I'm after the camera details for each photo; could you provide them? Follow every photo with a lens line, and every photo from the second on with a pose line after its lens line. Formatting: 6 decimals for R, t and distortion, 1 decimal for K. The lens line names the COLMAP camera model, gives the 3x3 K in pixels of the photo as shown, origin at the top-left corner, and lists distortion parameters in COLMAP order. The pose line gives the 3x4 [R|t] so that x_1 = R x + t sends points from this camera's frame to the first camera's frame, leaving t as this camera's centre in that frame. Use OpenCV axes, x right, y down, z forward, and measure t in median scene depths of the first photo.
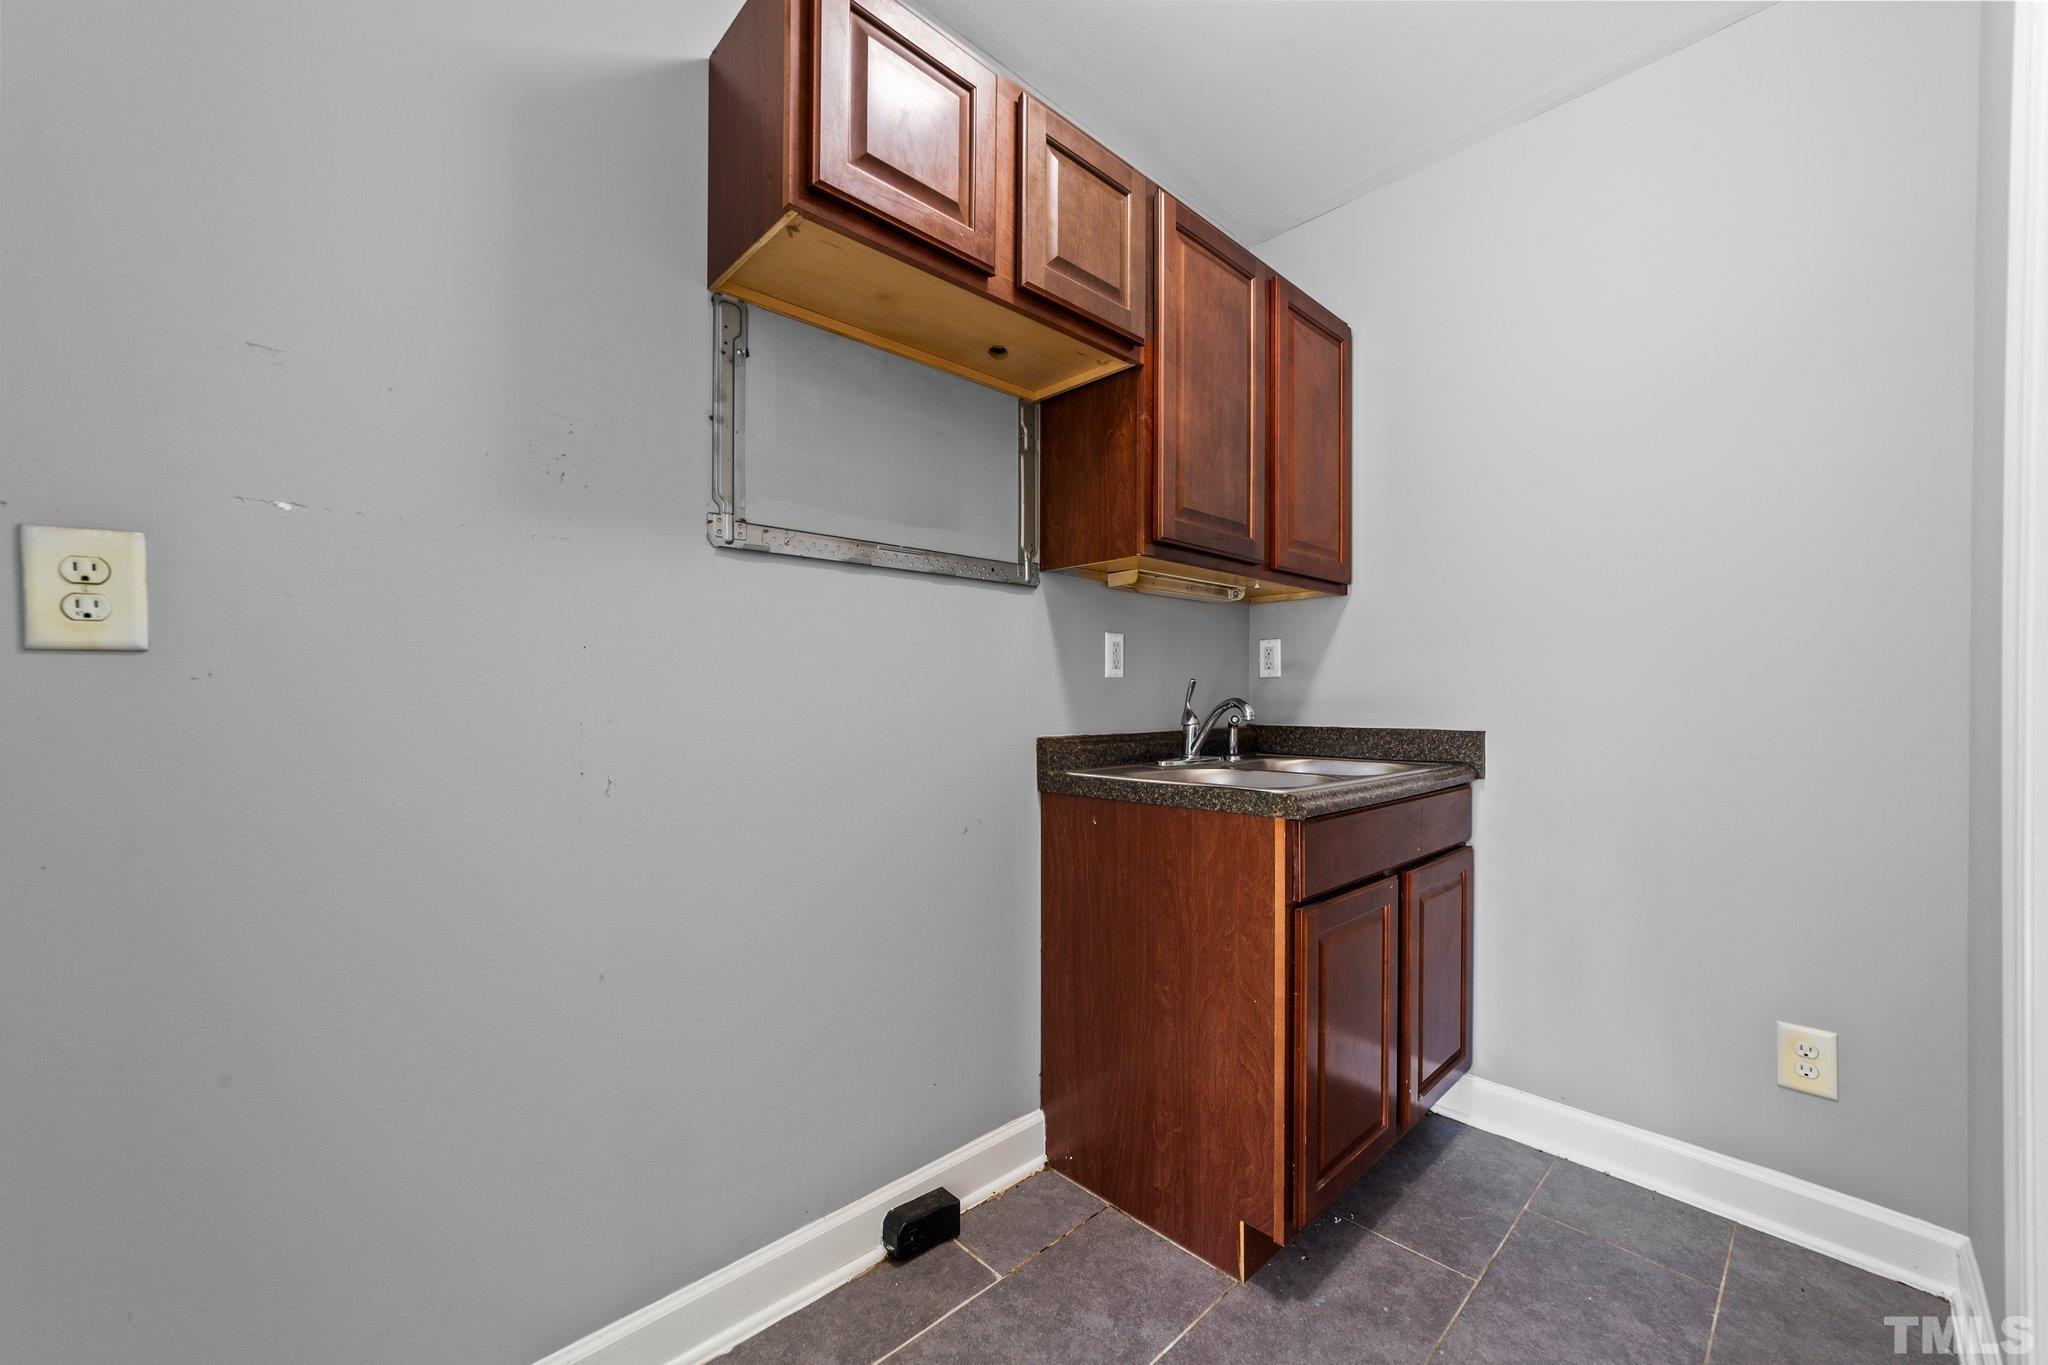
lens RADIAL K [[795.7, 0, 1015.7], [0, 795.7, 695.0], [0, 0, 1]] dist [-0.007847, 0.003785]
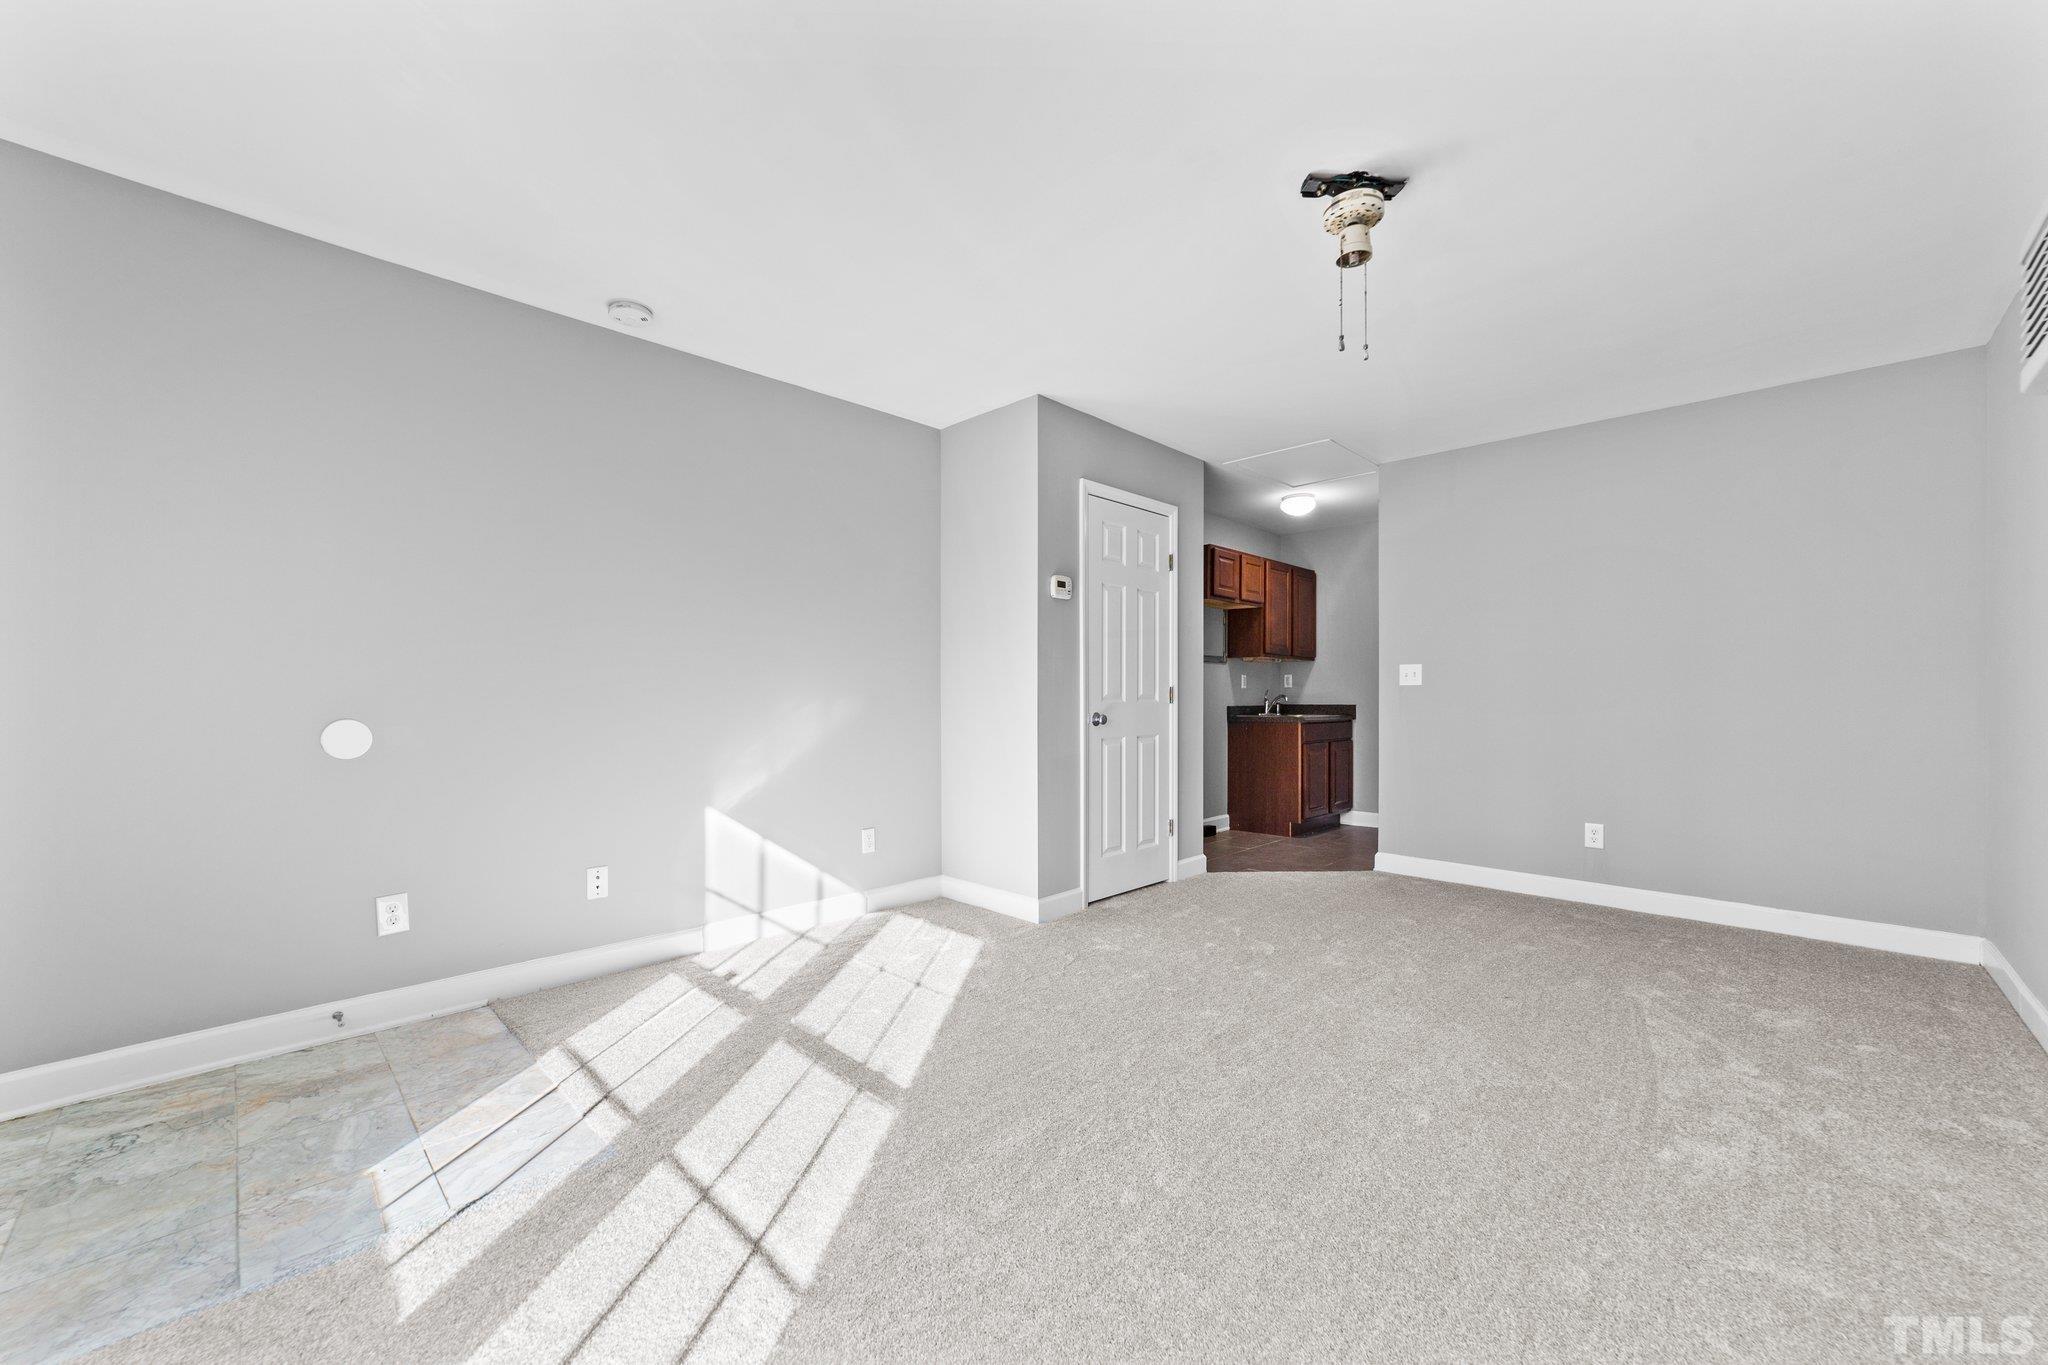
lens RADIAL K [[795.7, 0, 1032.8], [0, 795.7, 695.1], [0, 0, 1]] dist [-0.007847, 0.003785]
pose [[0.997981, -0.001814, 0.063494, -0.948302], [0.001551, 0.999990, 0.004193, -0.010165], [-0.063501, -0.004086, 0.997973, -2.191312]]
